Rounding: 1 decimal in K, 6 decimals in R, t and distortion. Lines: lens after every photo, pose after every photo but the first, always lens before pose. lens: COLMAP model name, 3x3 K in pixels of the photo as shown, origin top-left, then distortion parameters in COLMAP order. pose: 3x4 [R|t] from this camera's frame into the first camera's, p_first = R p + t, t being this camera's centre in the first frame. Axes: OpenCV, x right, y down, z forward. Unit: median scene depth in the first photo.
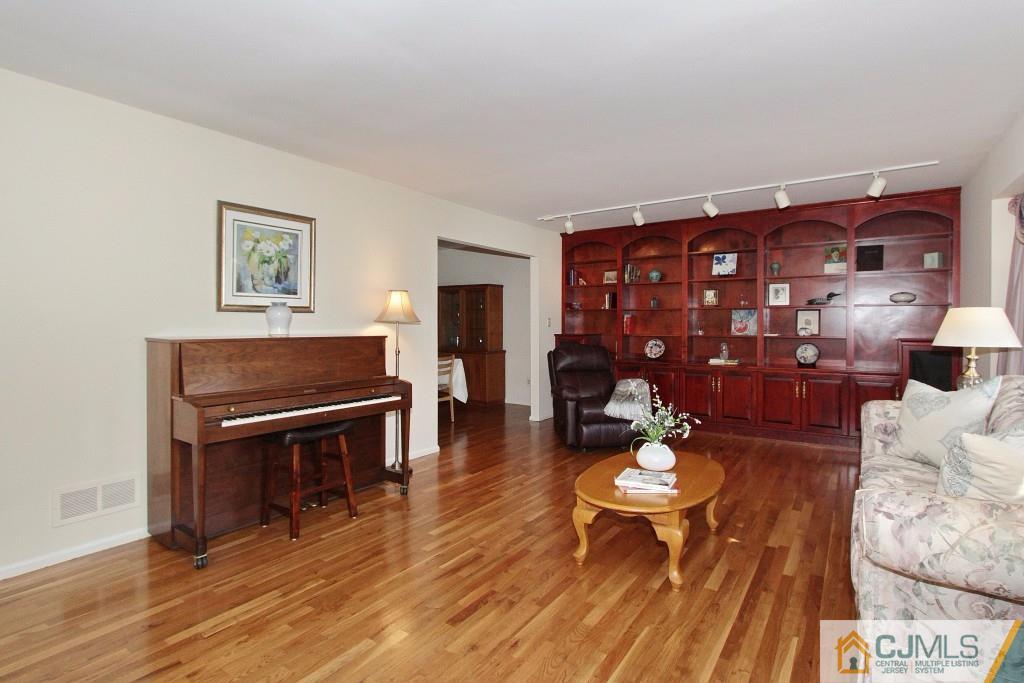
lens RADIAL K [[515.9, 0, 494.6], [0, 515.9, 327.7], [0, 0, 1]] dist [-0.019629, 0.000642]
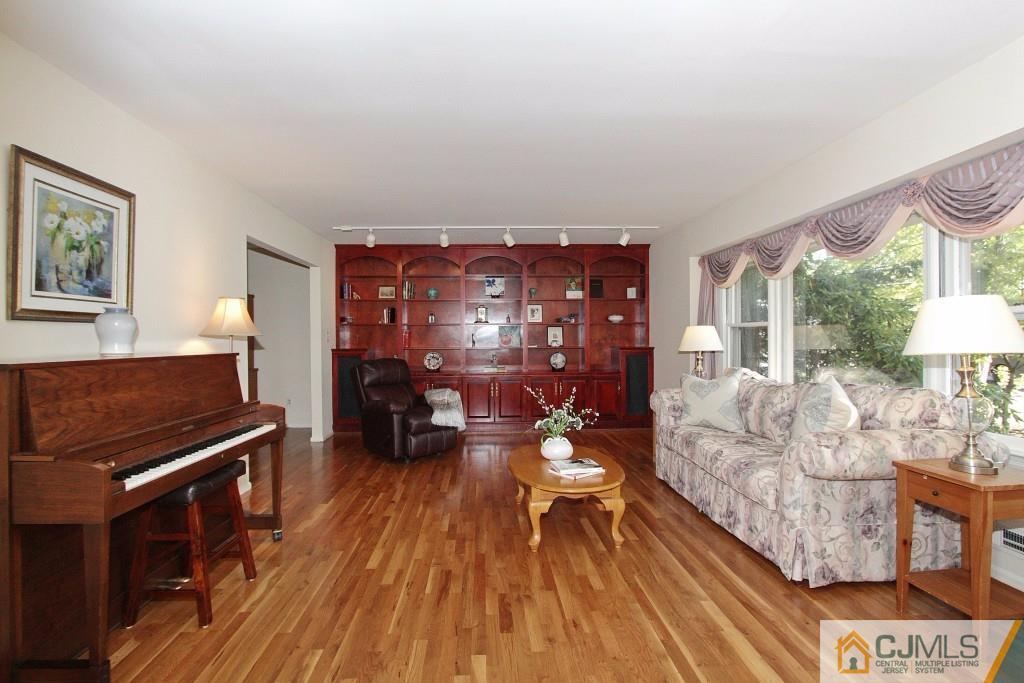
lens RADIAL K [[504.0, 0, 512.0], [0, 504.0, 341.5], [0, 0, 1]] dist [-0.022509, 0.000404]
pose [[0.781659, -0.008081, 0.623654, -0.402947], [0.009143, 0.999957, 0.001499, 0.000412], [-0.623639, 0.004530, 0.781699, 0.125576]]
